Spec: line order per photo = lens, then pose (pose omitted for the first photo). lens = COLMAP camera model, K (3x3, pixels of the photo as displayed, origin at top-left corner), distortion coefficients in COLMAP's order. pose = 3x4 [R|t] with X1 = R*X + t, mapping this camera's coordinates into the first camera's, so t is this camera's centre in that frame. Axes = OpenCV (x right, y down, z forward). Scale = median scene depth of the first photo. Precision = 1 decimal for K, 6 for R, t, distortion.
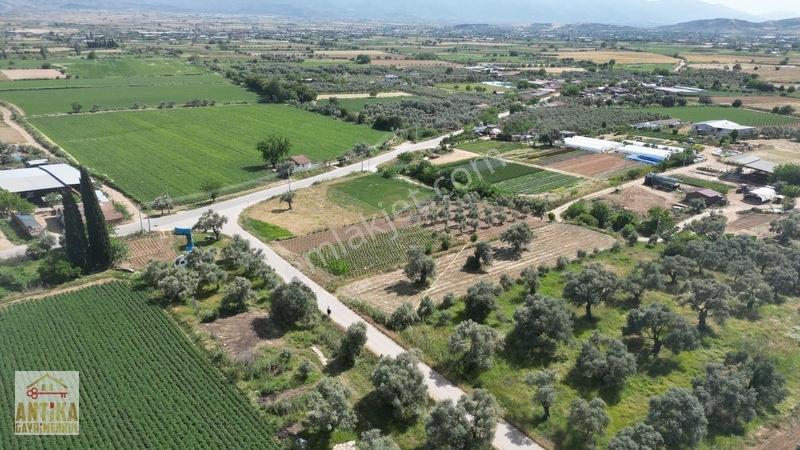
lens RADIAL K [[560.0, 0, 400.0], [0, 560.0, 225.0], [0, 0, 1]] dist [0.066213, -0.063090]
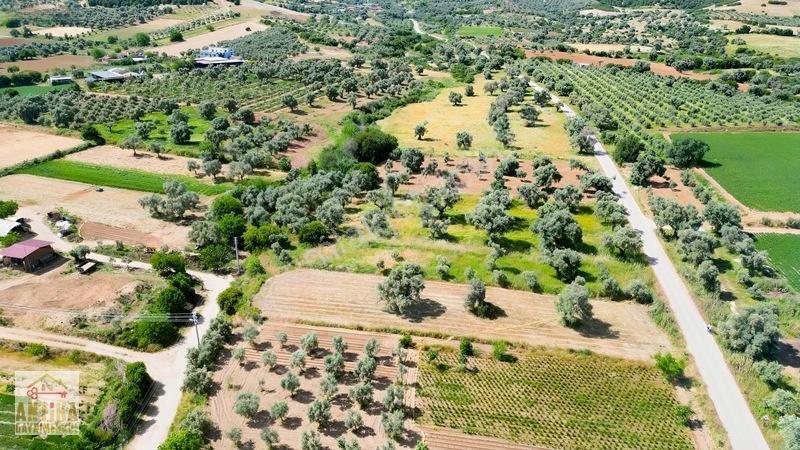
lens RADIAL K [[560.0, 0, 400.0], [0, 560.0, 225.0], [0, 0, 1]] dist [0.066213, -0.063090]
pose [[-0.681423, -0.301825, 0.666757, -0.196428], [0.217545, 0.786306, 0.578271, -0.357493], [-0.698811, 0.539097, -0.470146, 0.952195]]
